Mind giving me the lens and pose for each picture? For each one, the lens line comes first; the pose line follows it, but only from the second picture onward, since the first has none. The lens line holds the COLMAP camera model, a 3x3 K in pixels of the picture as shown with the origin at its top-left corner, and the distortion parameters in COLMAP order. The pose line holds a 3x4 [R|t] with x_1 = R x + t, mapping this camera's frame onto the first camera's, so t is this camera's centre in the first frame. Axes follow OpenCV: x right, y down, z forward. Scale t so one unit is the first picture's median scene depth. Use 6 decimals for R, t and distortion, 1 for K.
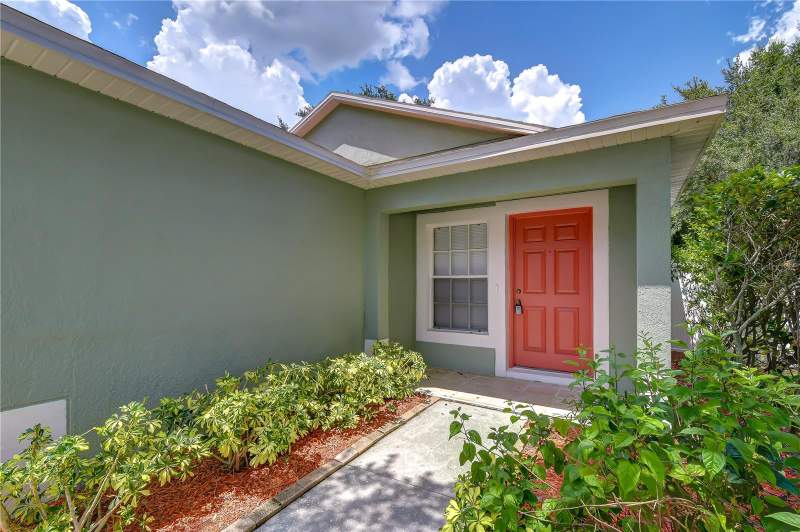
lens RADIAL K [[345.1, 0, 400.0], [0, 345.1, 266.0], [0, 0, 1]] dist [0.001064, -0.000292]
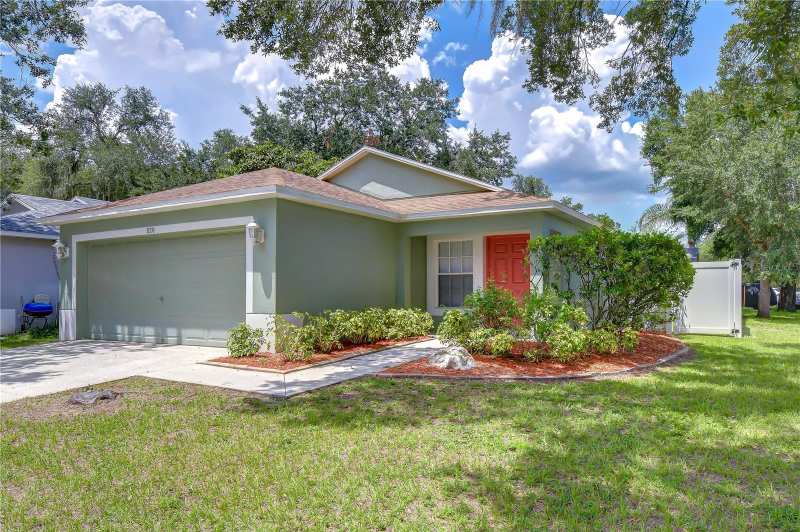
lens RADIAL K [[513.0, 0, 367.5], [0, 513.0, 279.4], [0, 0, 1]] dist [-0.000319, -0.000828]
pose [[0.997140, -0.021879, -0.072341, -0.061578], [0.022172, 0.999749, 0.003238, 0.044704], [0.072252, -0.004832, 0.997375, -1.493872]]
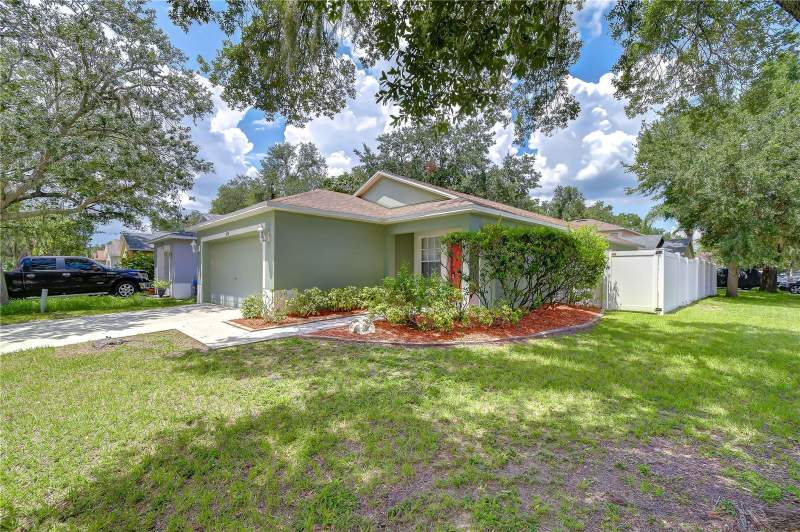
lens RADIAL K [[345.1, 0, 400.0], [0, 345.1, 266.0], [0, 0, 1]] dist [0.001064, -0.000292]
pose [[0.955430, -0.021229, -0.294453, 0.661774], [0.023737, 0.999706, 0.004944, 0.050742], [0.294262, -0.011713, 0.955653, -1.207403]]
